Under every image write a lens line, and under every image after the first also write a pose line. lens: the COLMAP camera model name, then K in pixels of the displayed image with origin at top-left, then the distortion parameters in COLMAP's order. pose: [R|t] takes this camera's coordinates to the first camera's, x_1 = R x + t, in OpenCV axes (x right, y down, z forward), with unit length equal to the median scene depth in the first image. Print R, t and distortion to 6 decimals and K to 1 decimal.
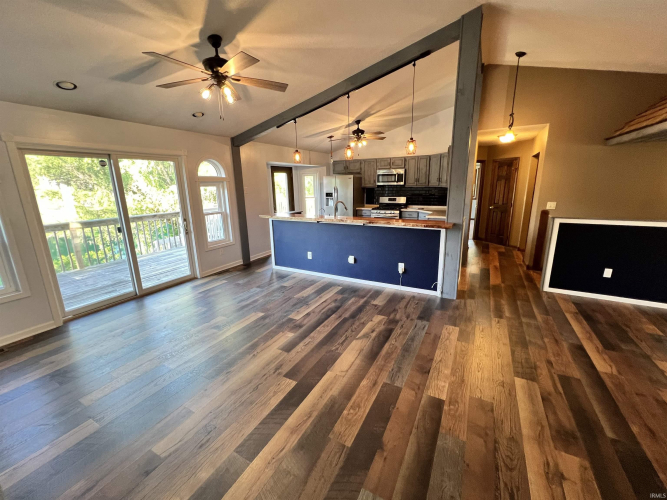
lens RADIAL K [[275.5, 0, 333.4], [0, 275.5, 250.9], [0, 0, 1]] dist [-0.009646, -0.000122]
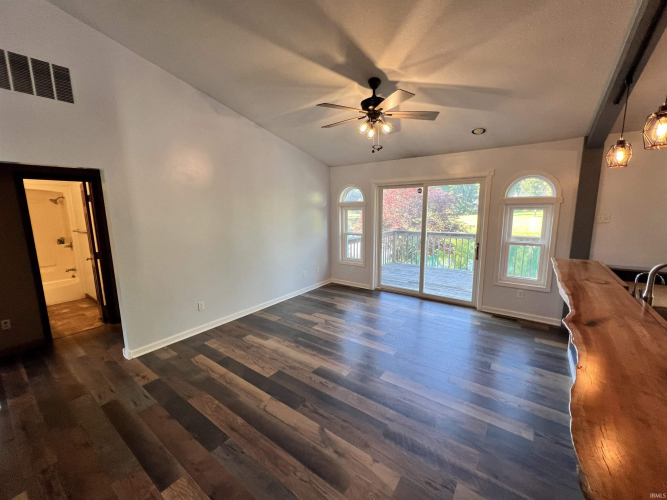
lens RADIAL K [[275.5, 0, 334.1], [0, 275.5, 248.7], [0, 0, 1]] dist [-0.009646, -0.000122]
pose [[-0.146027, 0.167948, -0.974920, 0.743918], [-0.224863, 0.954054, 0.198034, -0.292147], [0.963386, 0.248142, -0.101552, 1.056696]]
